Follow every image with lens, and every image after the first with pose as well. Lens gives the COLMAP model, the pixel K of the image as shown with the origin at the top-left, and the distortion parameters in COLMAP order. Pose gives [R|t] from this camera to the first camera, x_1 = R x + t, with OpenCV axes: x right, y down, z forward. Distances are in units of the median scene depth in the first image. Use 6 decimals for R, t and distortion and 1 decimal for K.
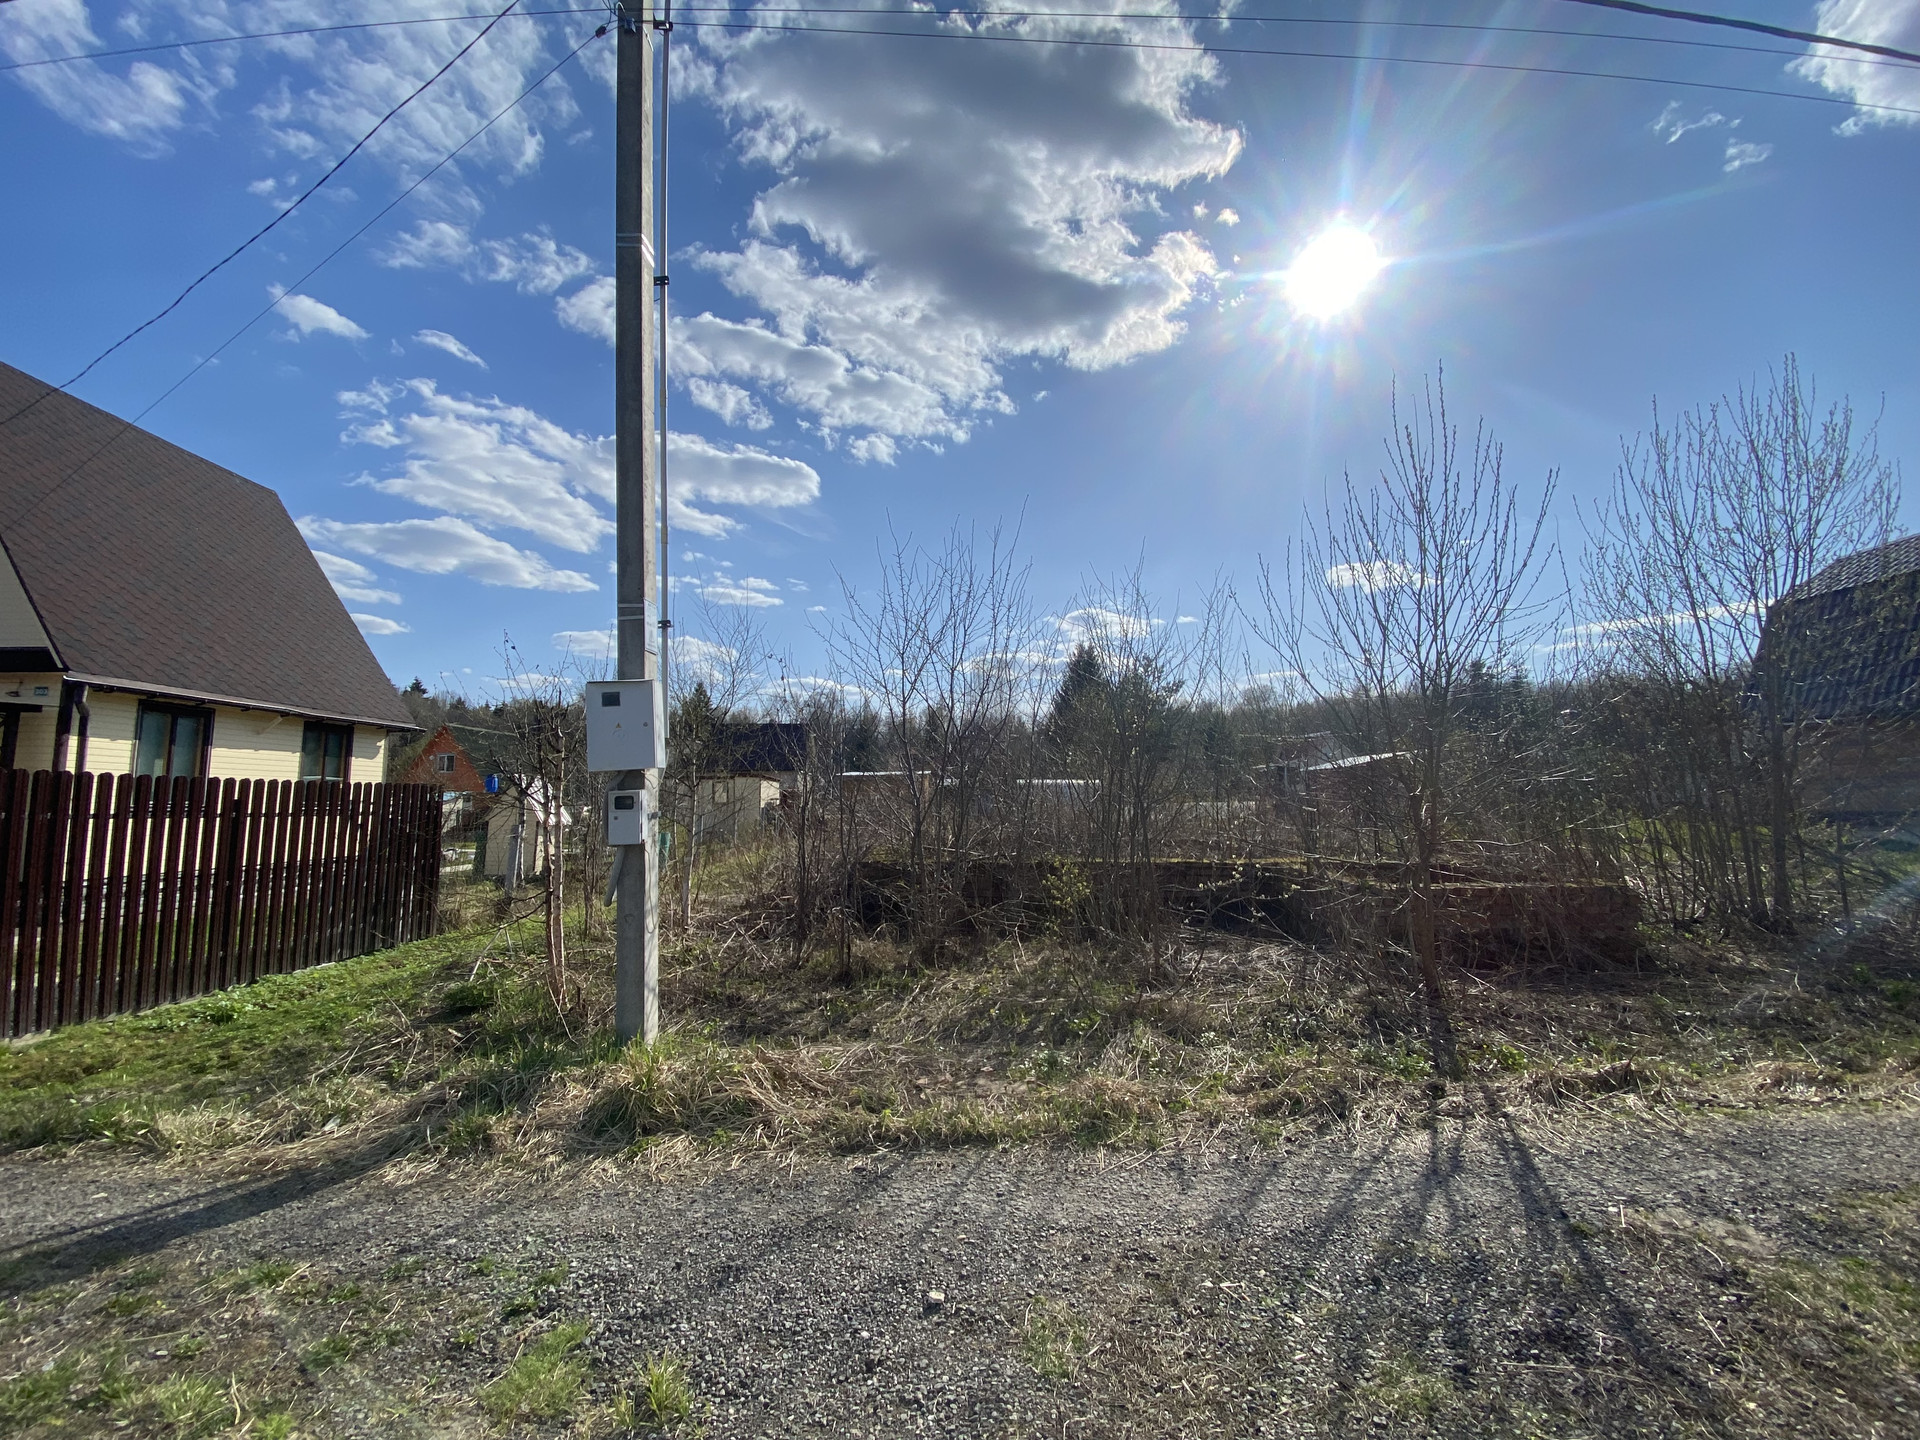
lens RADIAL K [[784.1, 0, 960.0], [0, 784.1, 720.0], [0, 0, 1]] dist [-0.001028, -0.000412]
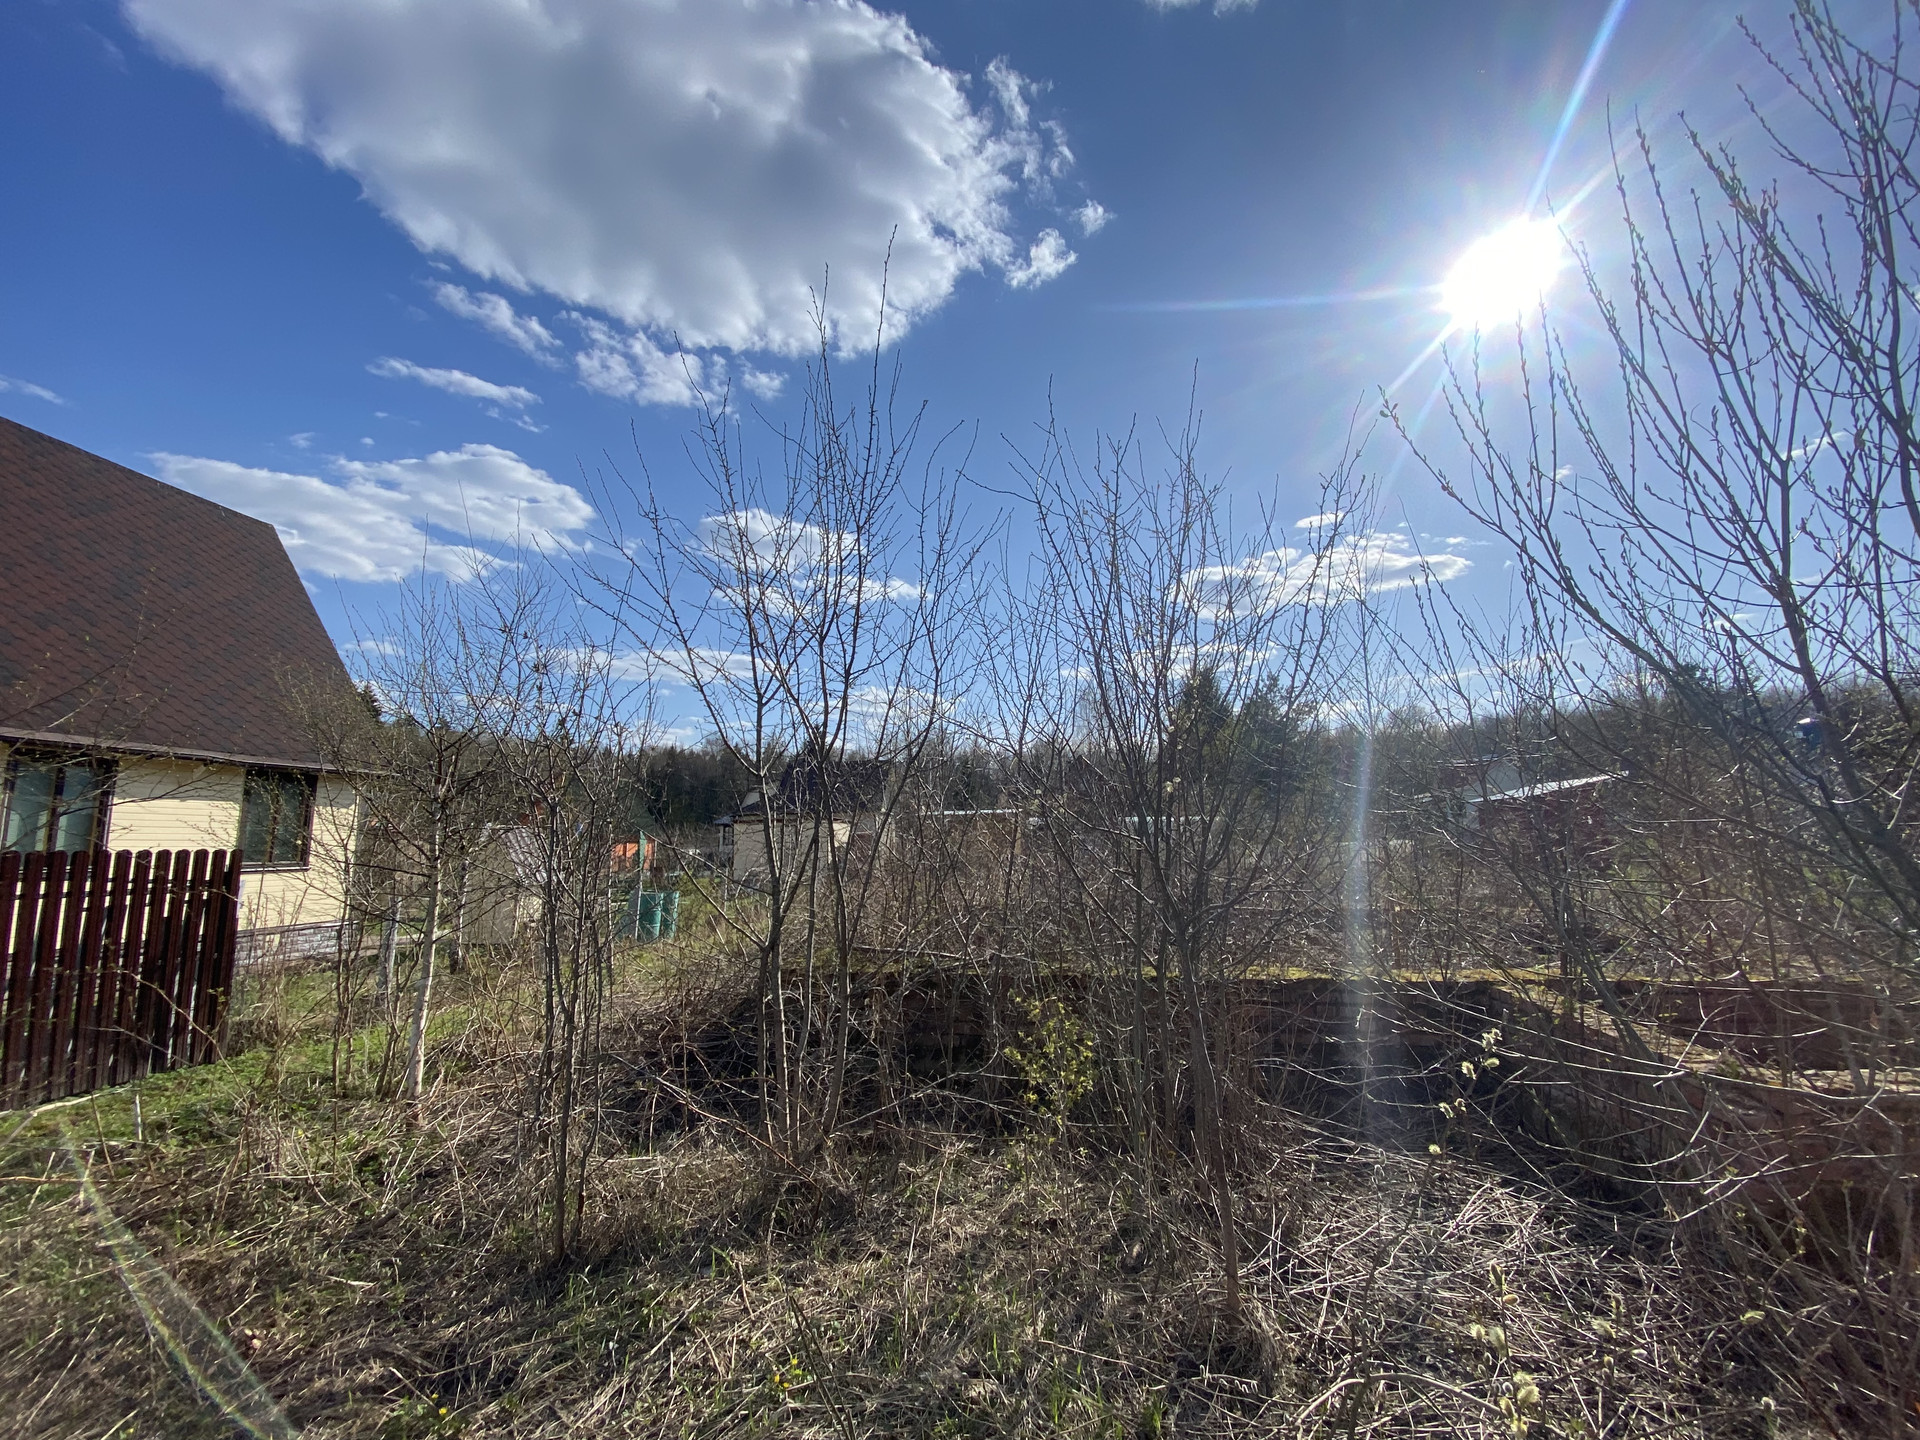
lens RADIAL K [[784.1, 0, 960.0], [0, 784.1, 720.0], [0, 0, 1]] dist [-0.001028, -0.000412]
pose [[0.988113, -0.035301, -0.149621, 0.081526], [0.028290, 0.998411, -0.048733, 0.010952], [0.151104, 0.043921, 0.987542, 0.255990]]
